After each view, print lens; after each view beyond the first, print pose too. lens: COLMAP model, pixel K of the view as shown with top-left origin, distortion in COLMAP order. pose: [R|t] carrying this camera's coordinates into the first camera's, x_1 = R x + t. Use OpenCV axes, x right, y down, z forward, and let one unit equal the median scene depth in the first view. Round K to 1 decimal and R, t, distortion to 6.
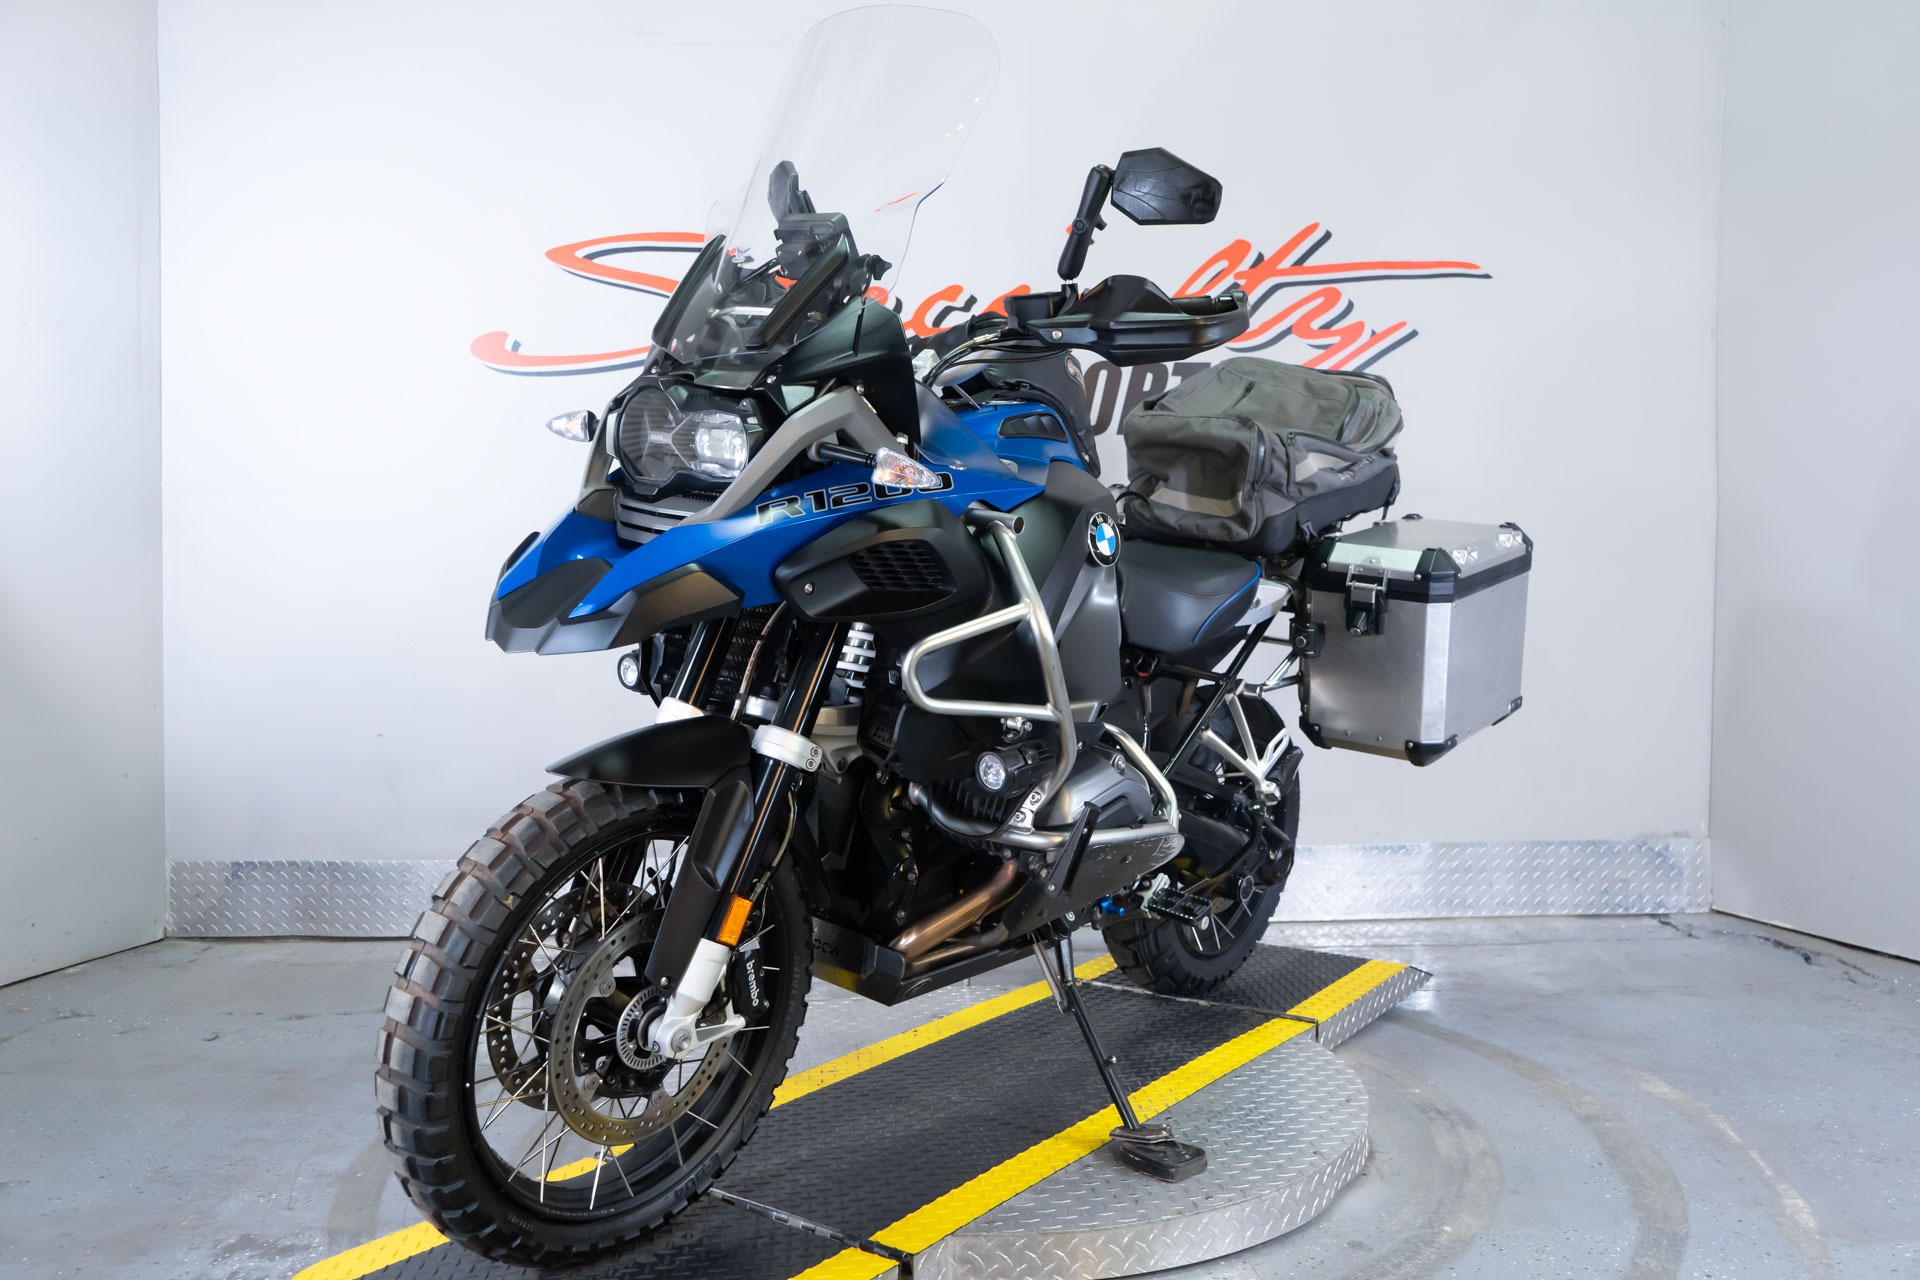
lens RADIAL K [[1592.7, 0, 960.0], [0, 1592.7, 640.0], [0, 0, 1]] dist [-0.008449, 0.009694]
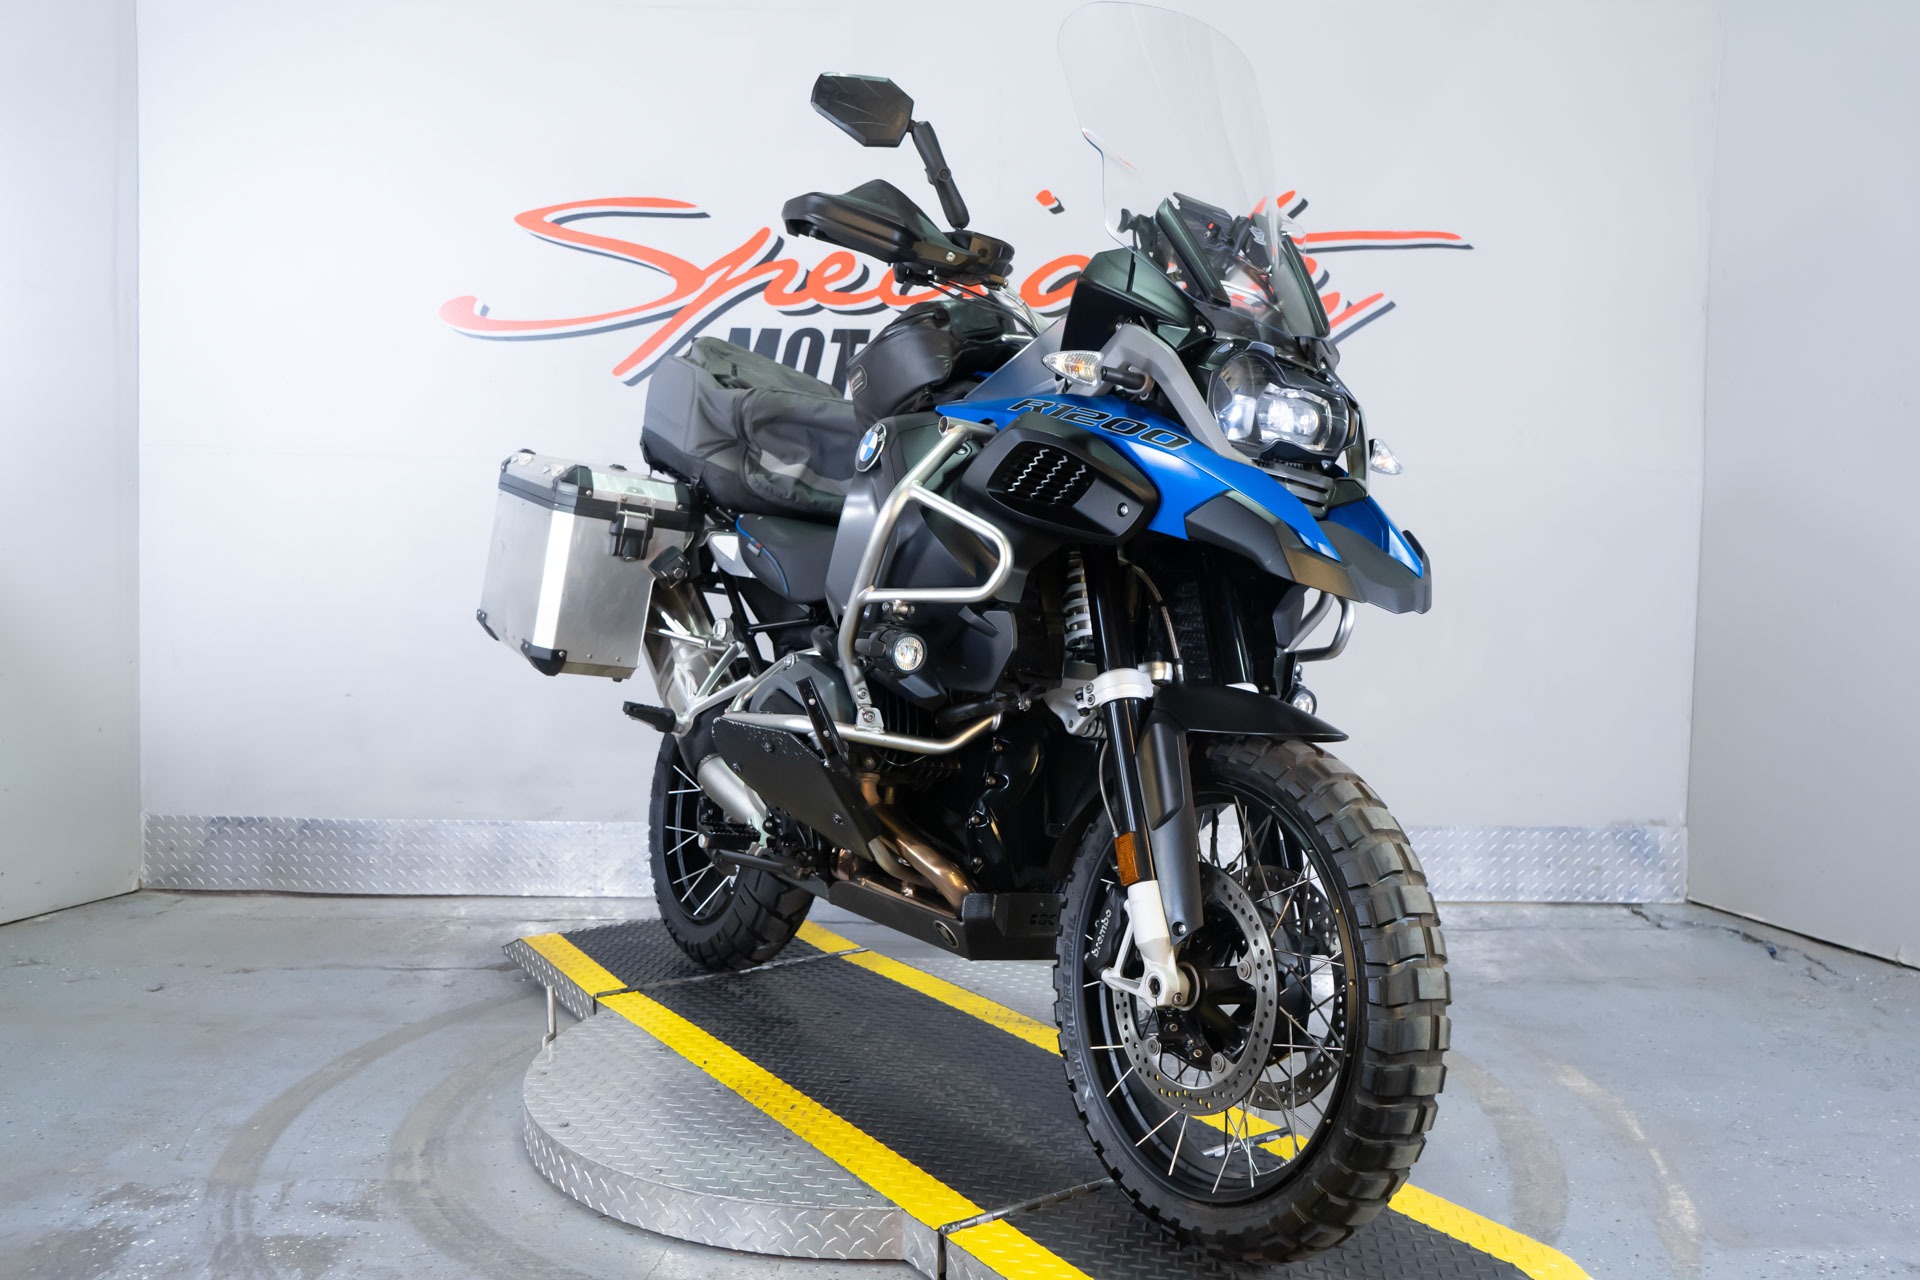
lens RADIAL K [[1591.5, 0, 956.9], [0, 1591.5, 640.1], [0, 0, 1]] dist [-0.006266, 0.002354]
pose [[0.998836, 0.017929, -0.044777, 0.070050], [-0.017071, 0.999665, 0.019460, -0.001572], [0.045111, -0.018673, 0.998807, 0.008411]]
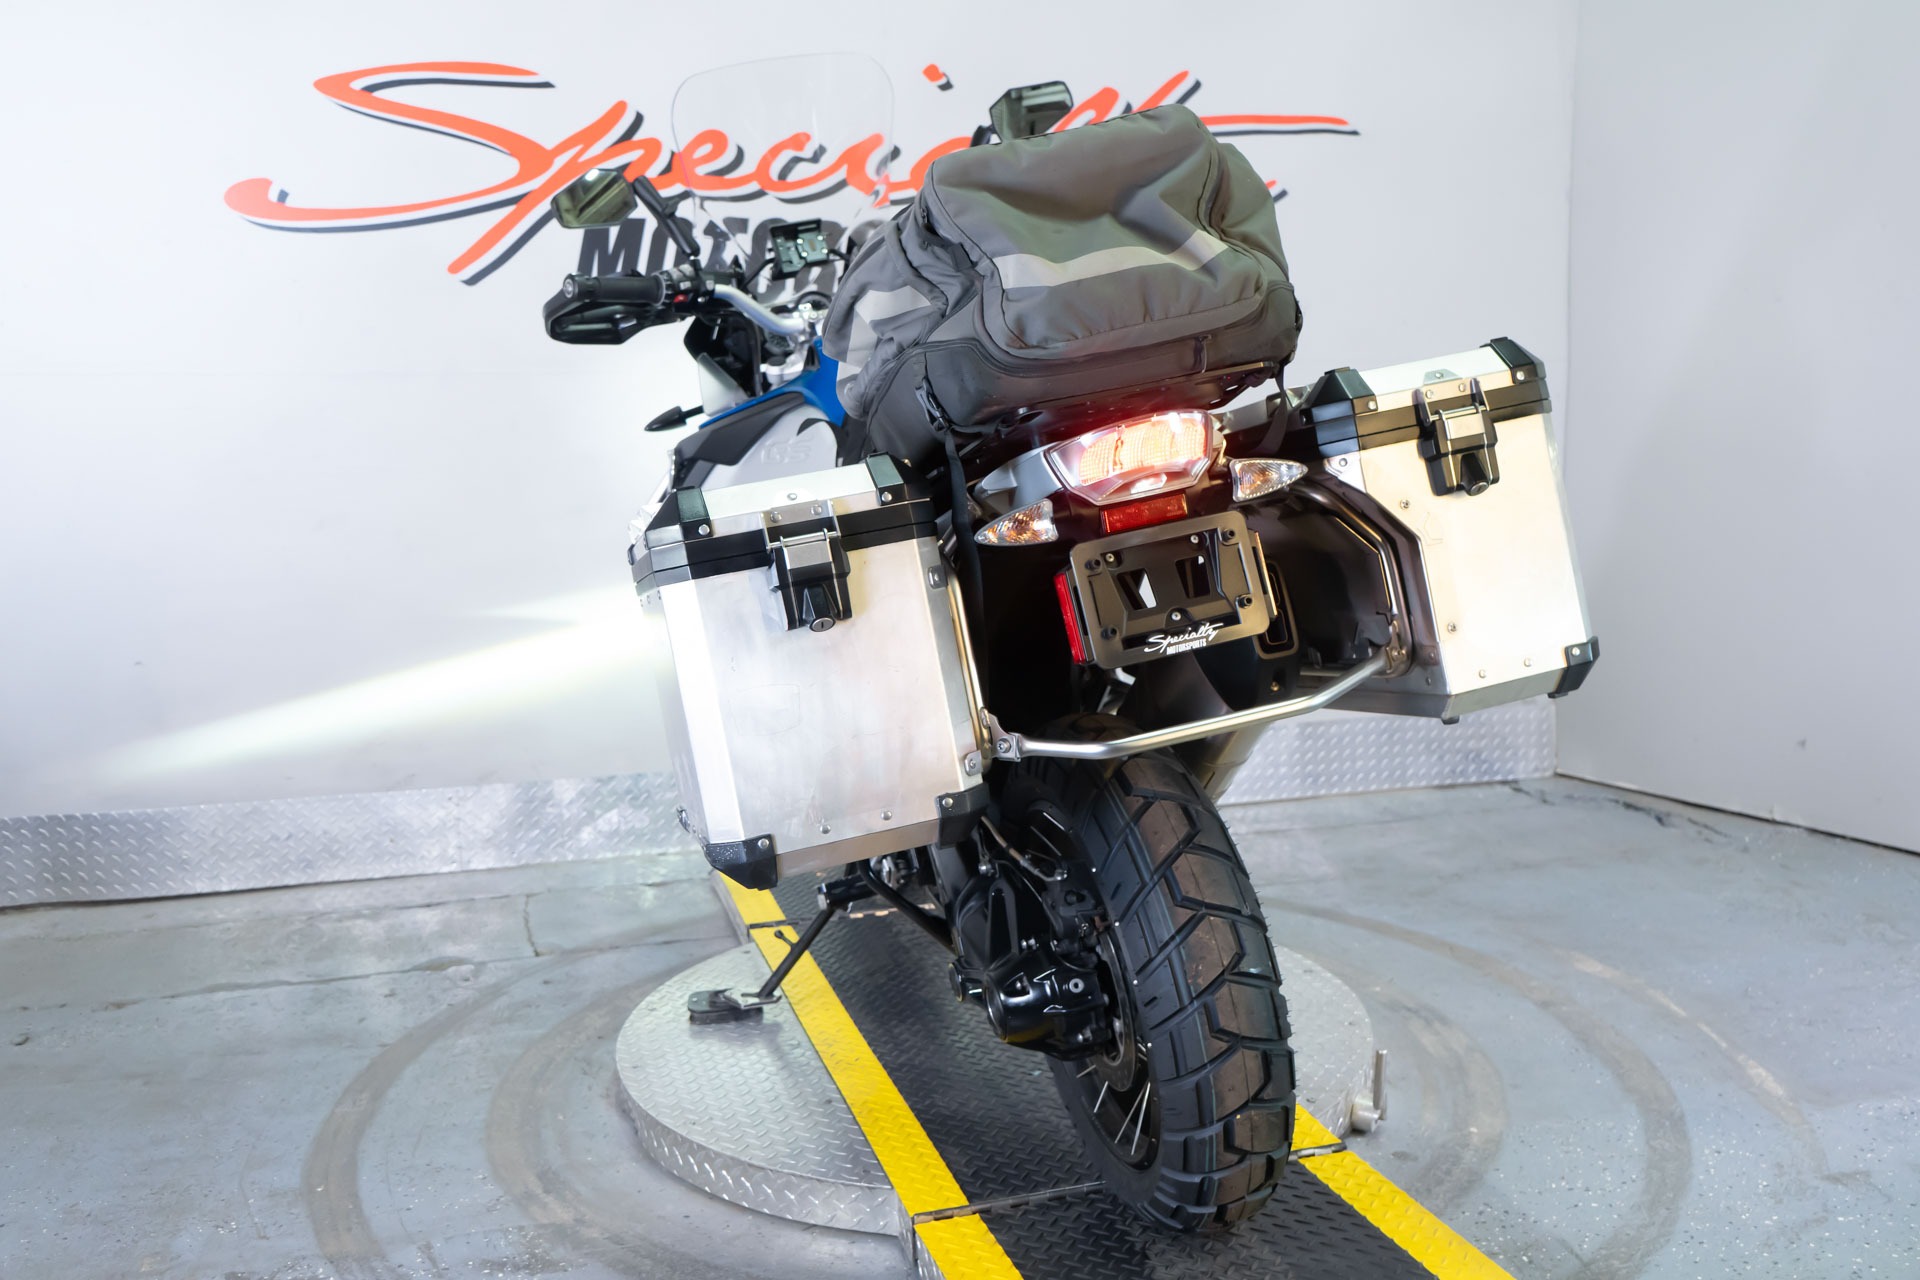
lens RADIAL K [[1774.2, 0, 979.1], [0, 1774.2, 644.0], [0, 0, 1]] dist [0.006491, 0.012326]
pose [[0.974946, -0.042939, 0.218259, -0.141834], [0.020169, 0.994214, 0.105503, -0.042969], [-0.221527, -0.098458, 0.970171, -0.015088]]
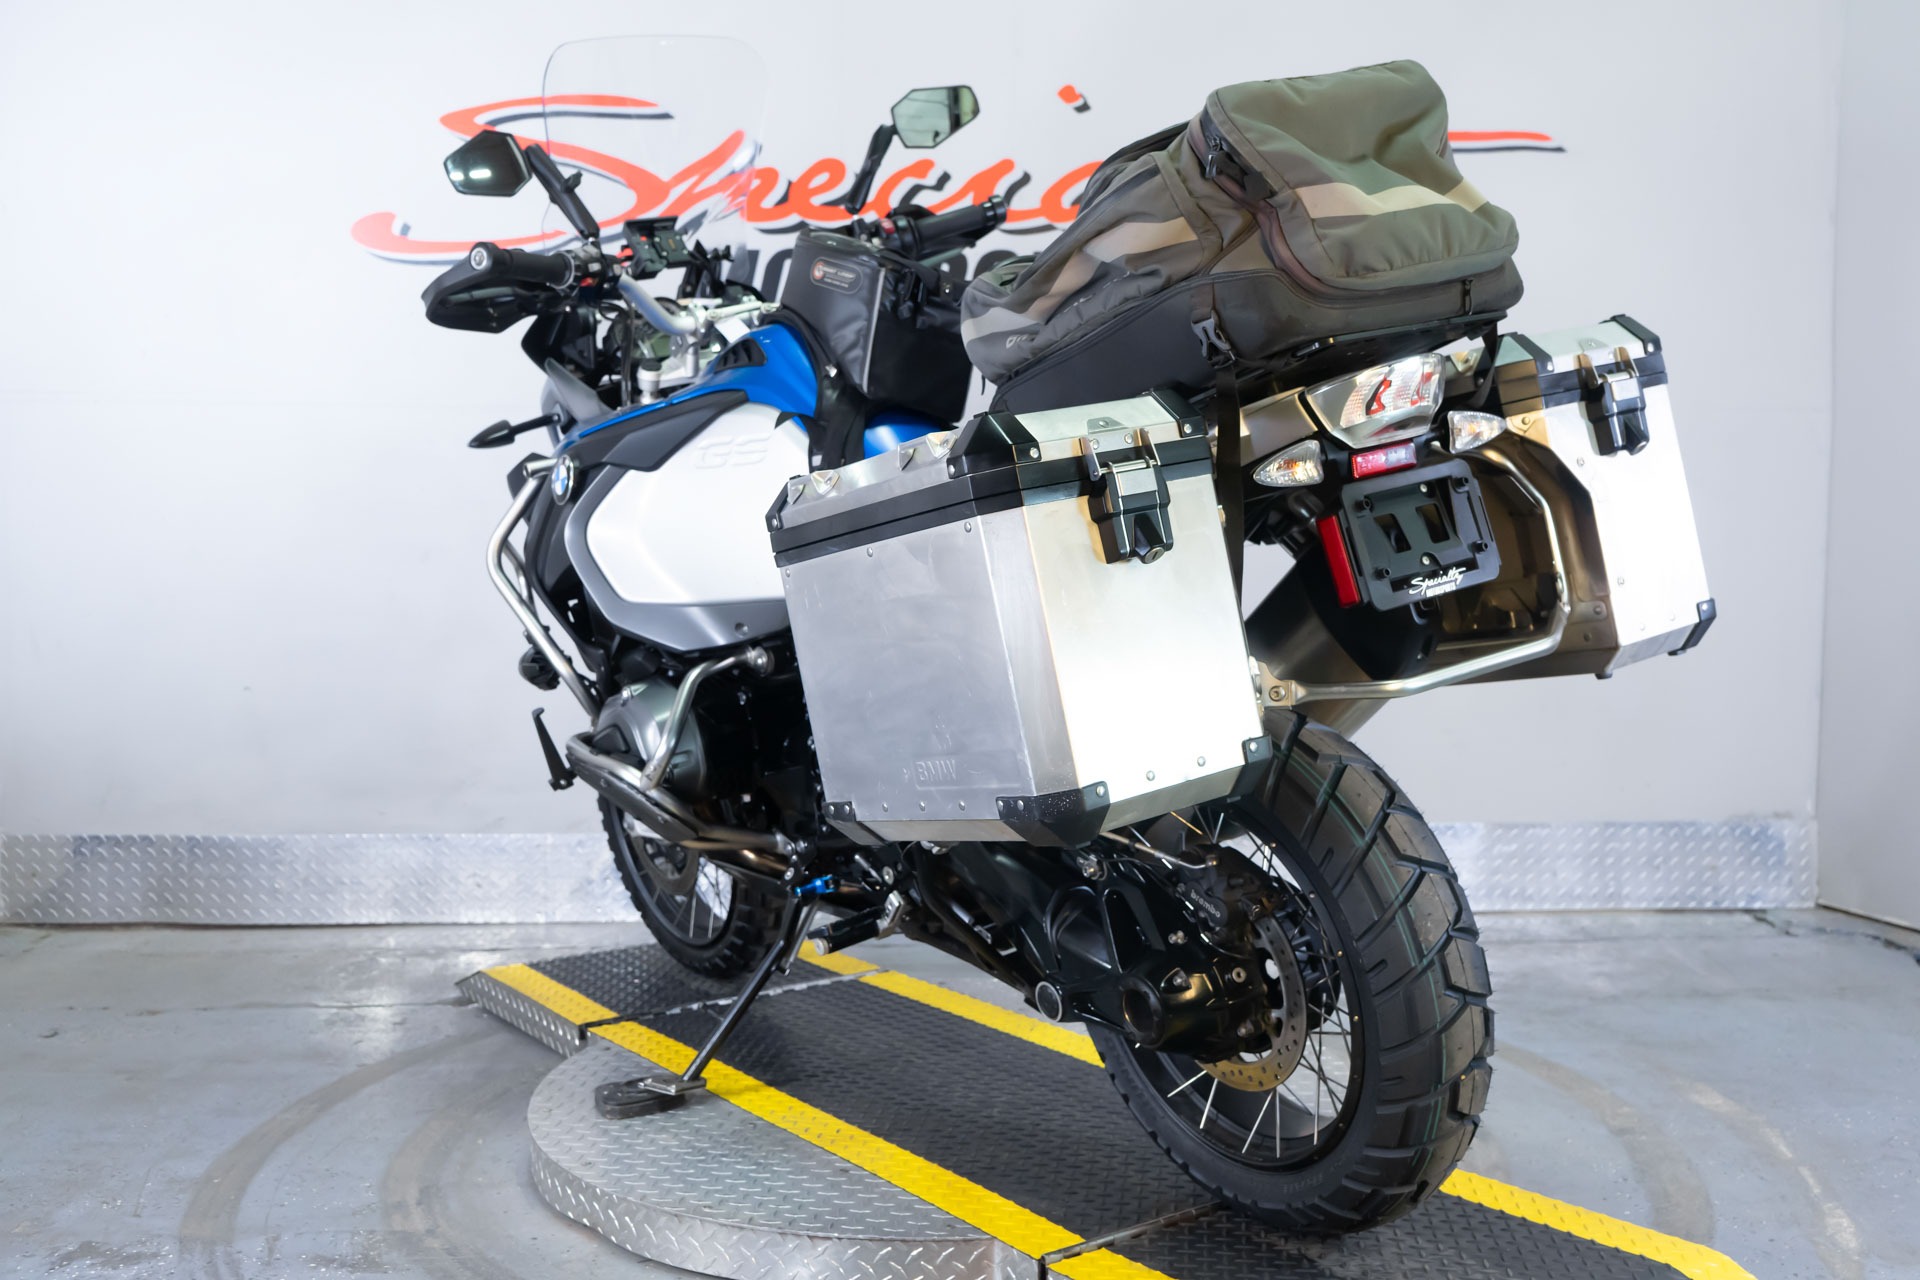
lens RADIAL K [[1970.0, 0, 957.5], [0, 1970.0, 637.1], [0, 0, 1]] dist [0.004618, 0.013327]
pose [[0.999932, 0.005715, -0.010189, 0.027391], [-0.005439, 0.999623, 0.026926, 0.002090], [0.010339, -0.026868, 0.999586, -0.052067]]
